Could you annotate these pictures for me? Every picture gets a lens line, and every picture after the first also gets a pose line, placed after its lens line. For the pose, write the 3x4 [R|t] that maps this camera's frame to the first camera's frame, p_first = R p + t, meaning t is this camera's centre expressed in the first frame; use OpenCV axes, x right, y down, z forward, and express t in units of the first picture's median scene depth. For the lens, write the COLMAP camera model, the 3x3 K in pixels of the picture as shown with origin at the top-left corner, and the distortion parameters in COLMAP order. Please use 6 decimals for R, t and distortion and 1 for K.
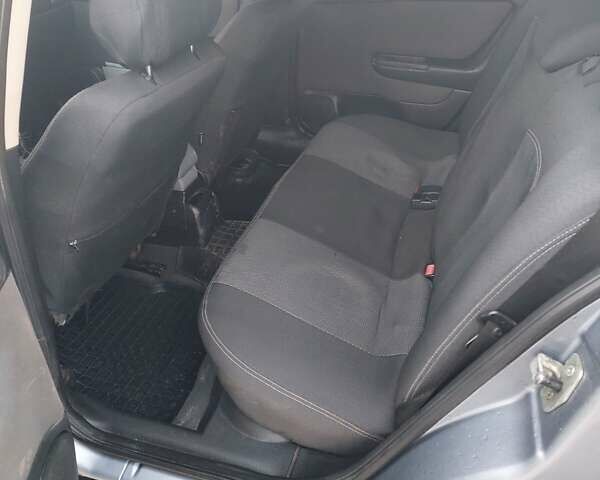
lens RADIAL K [[525.3, 0, 300.0], [0, 525.3, 240.0], [0, 0, 1]] dist [-0.011351, -0.011274]
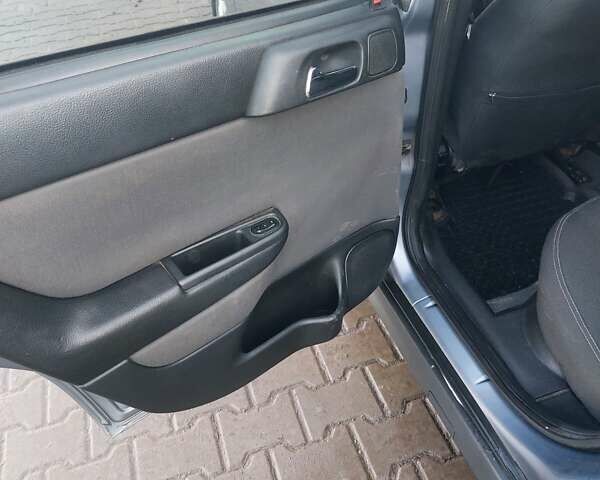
lens RADIAL K [[576.6, 0, 300.0], [0, 576.6, 240.0], [0, 0, 1]] dist [0.078520, -0.024257]
pose [[0.548867, 0.518491, -0.655676, 0.260822], [-0.421451, 0.849042, 0.318603, 0.038622], [0.721889, 0.101465, 0.684530, -0.068525]]
